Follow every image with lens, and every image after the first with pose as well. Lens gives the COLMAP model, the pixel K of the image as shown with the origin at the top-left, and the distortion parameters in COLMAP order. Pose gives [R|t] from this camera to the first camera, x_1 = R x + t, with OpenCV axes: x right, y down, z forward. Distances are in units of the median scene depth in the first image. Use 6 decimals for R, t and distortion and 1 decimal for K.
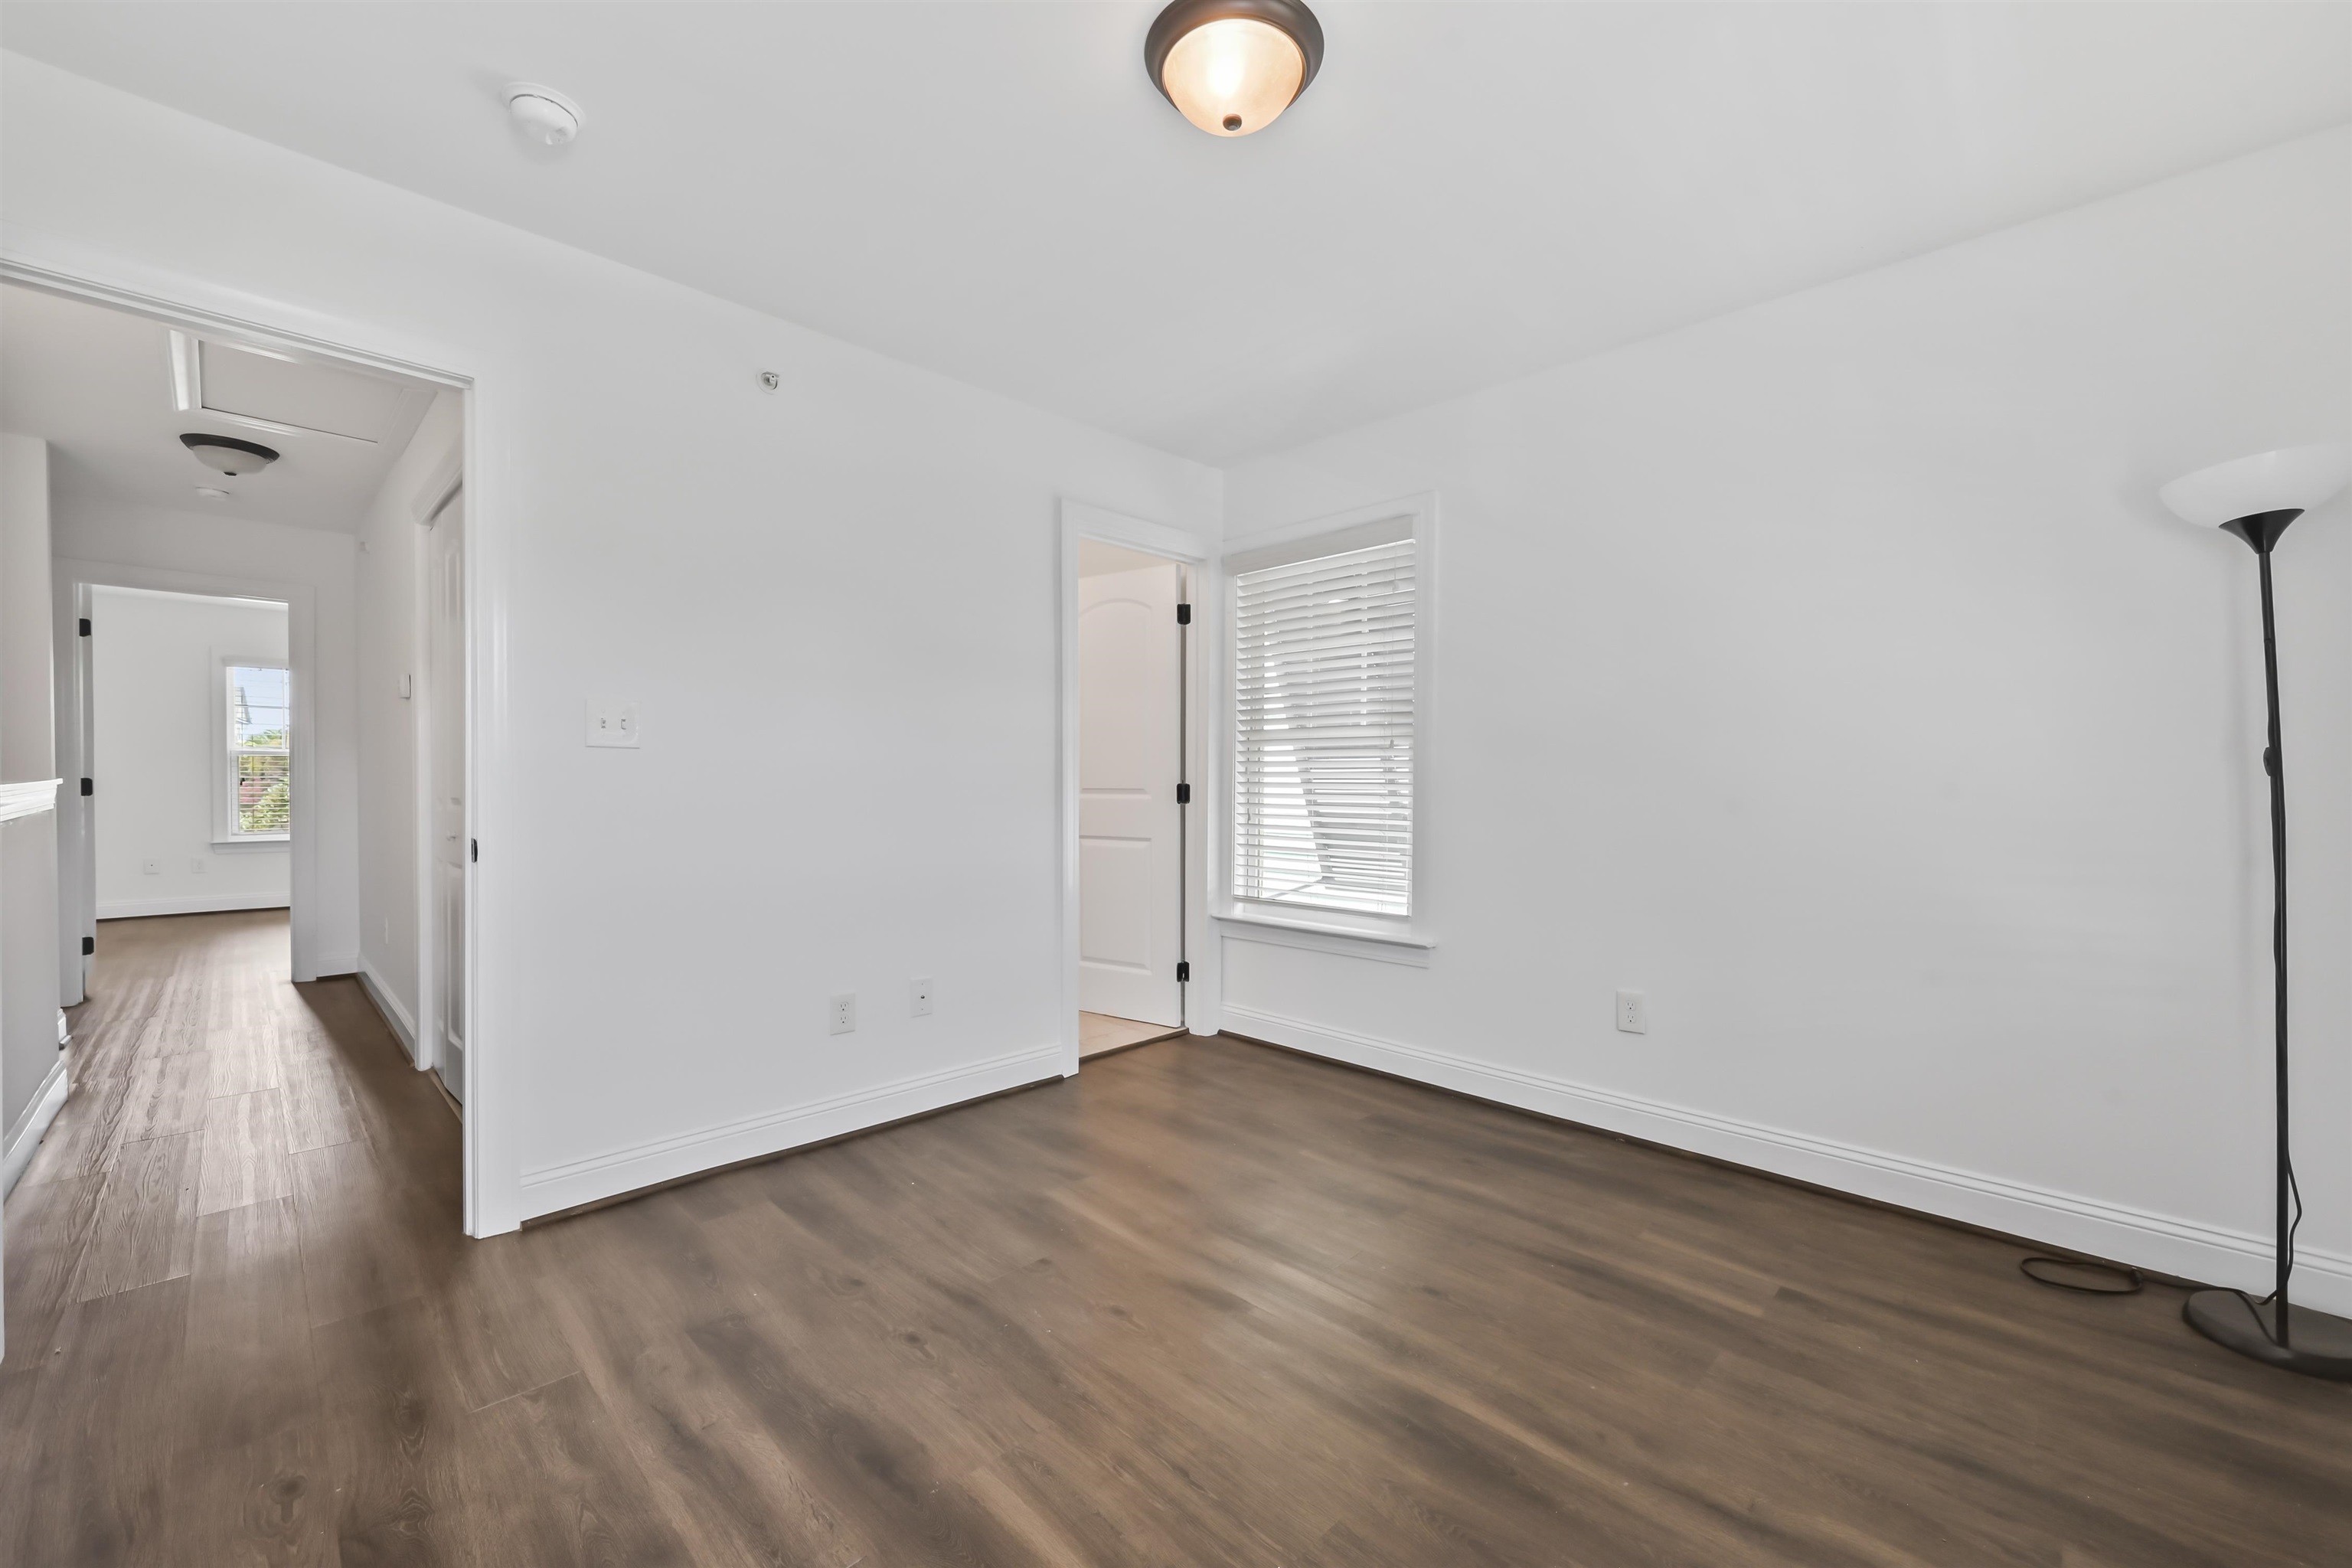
lens RADIAL K [[927.7, 0, 1179.1], [0, 927.7, 795.4], [0, 0, 1]] dist [-0.001842, -0.000304]
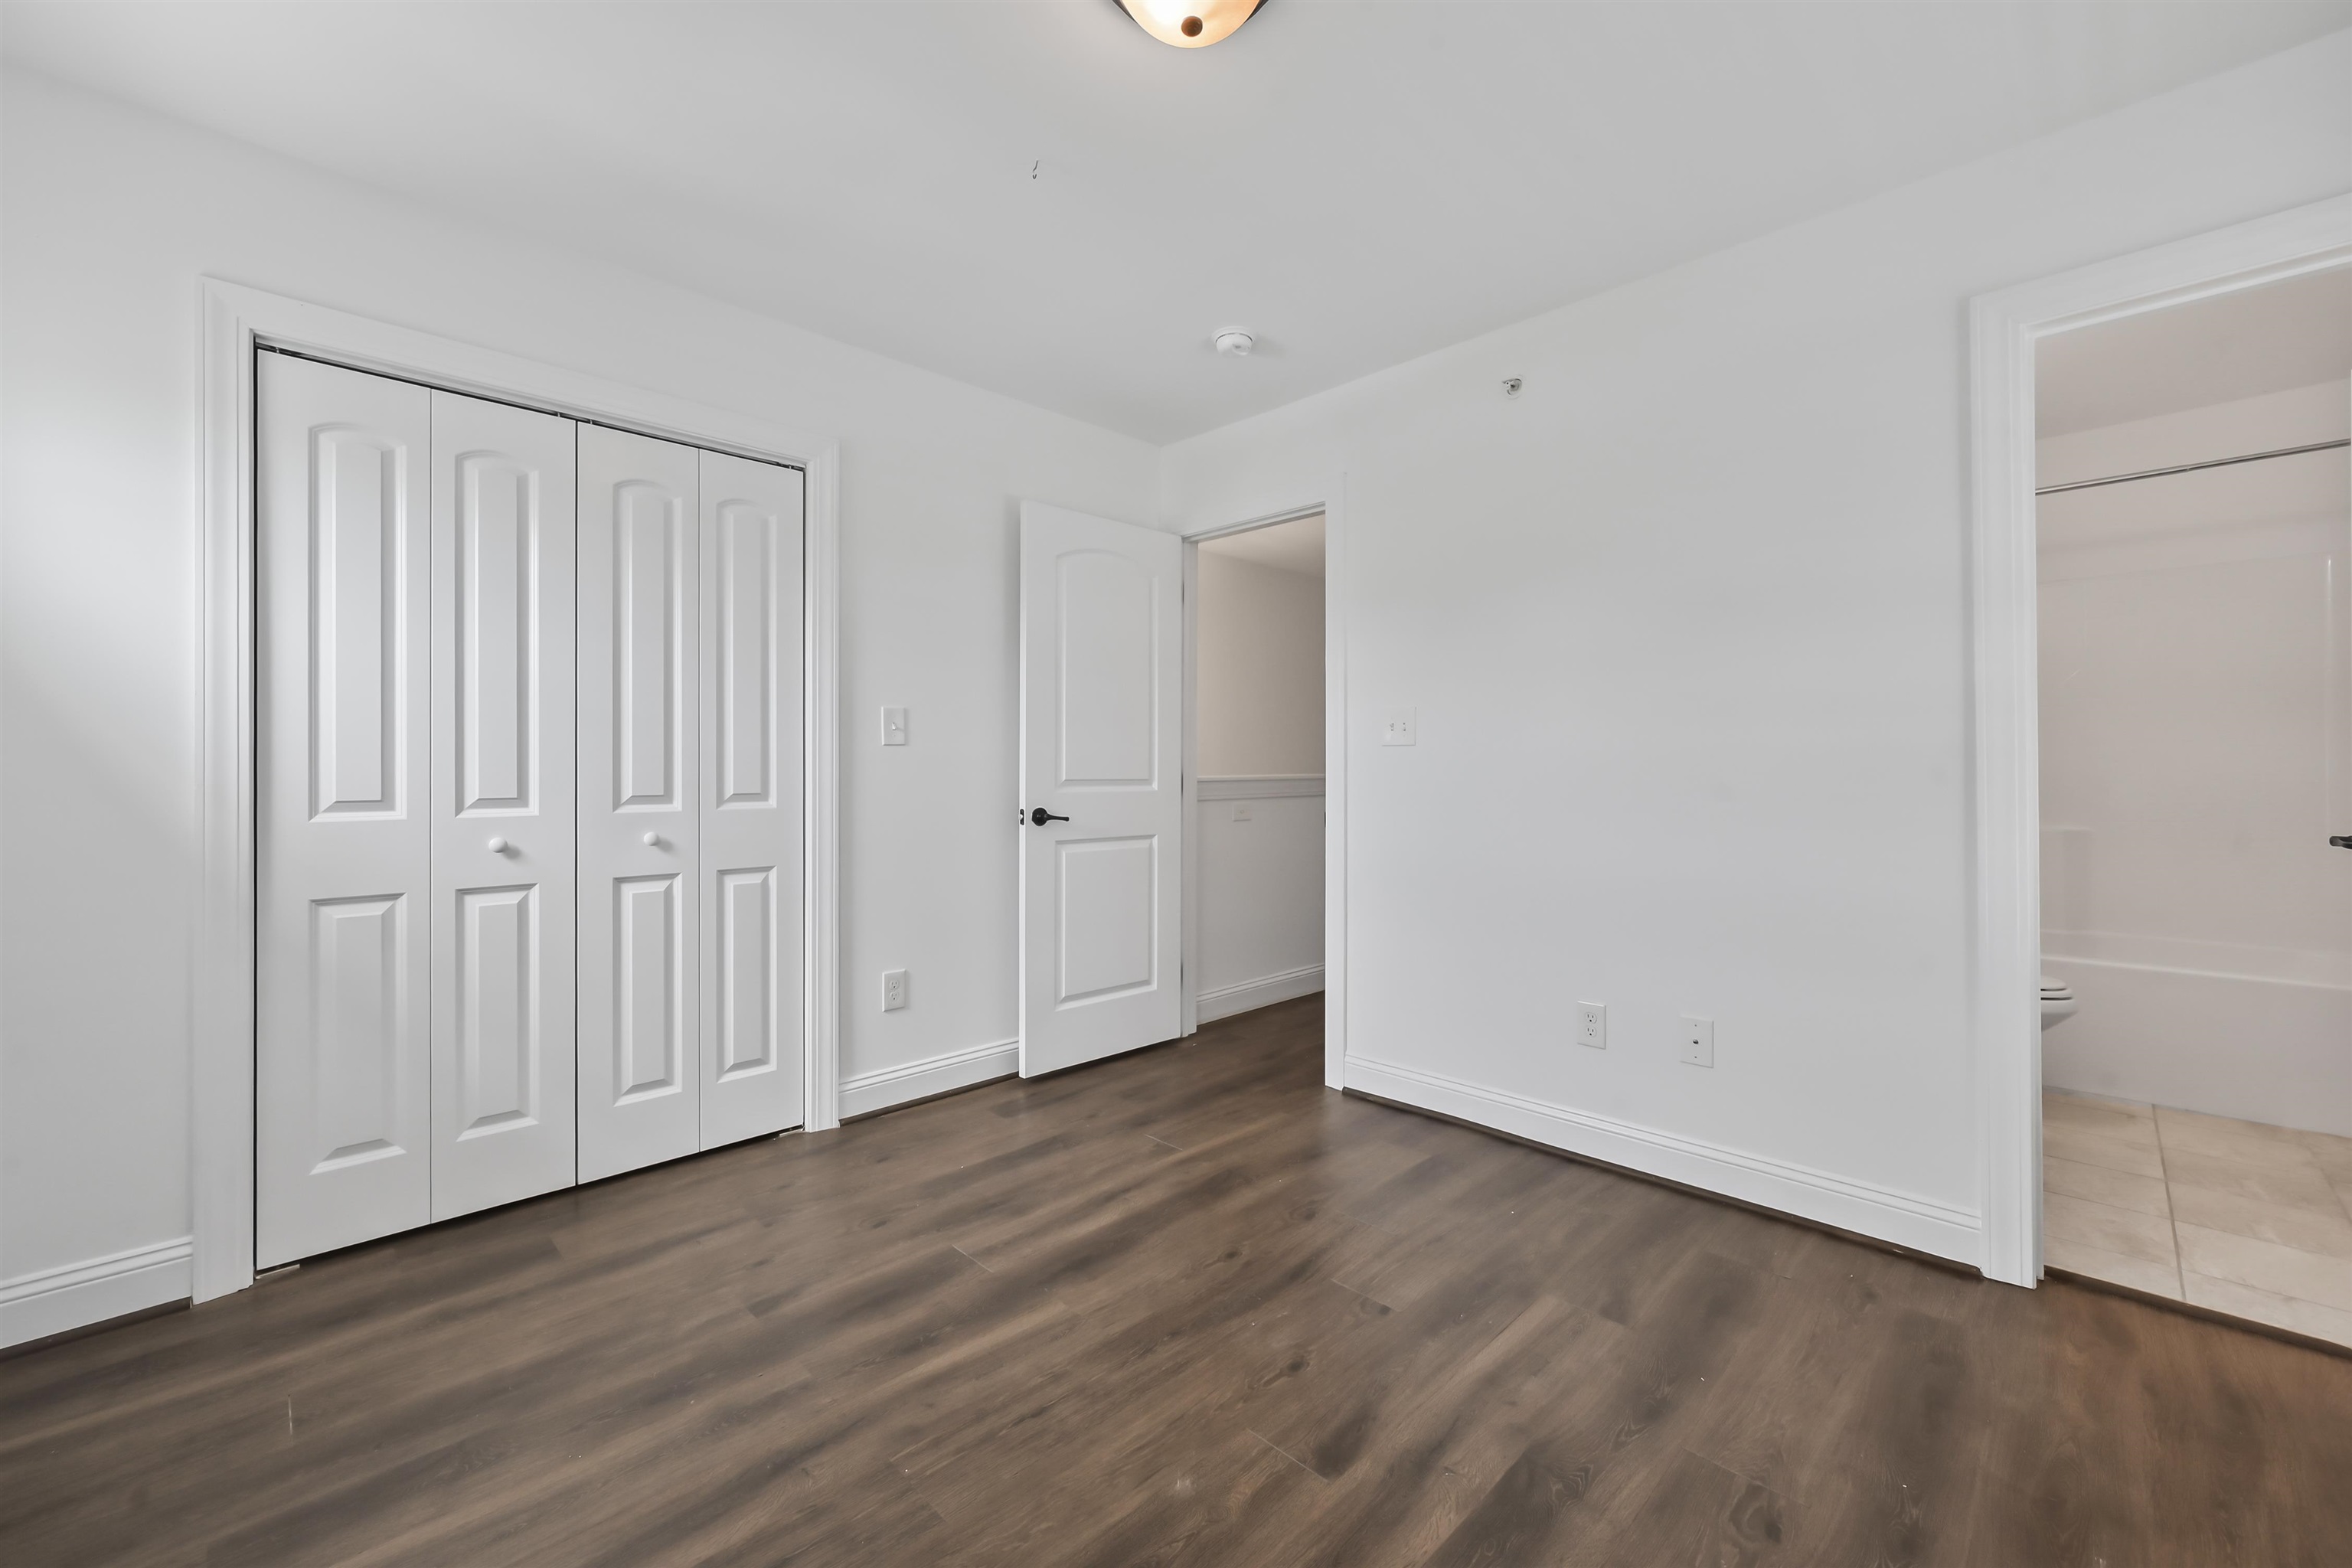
lens RADIAL K [[927.7, 0, 1183.1], [0, 927.7, 777.1], [0, 0, 1]] dist [-0.001842, -0.000304]
pose [[0.012757, 0.001547, -0.999917, 0.687608], [-0.016261, 0.999867, 0.001339, -0.006011], [0.999786, 0.016242, 0.012780, 0.729994]]
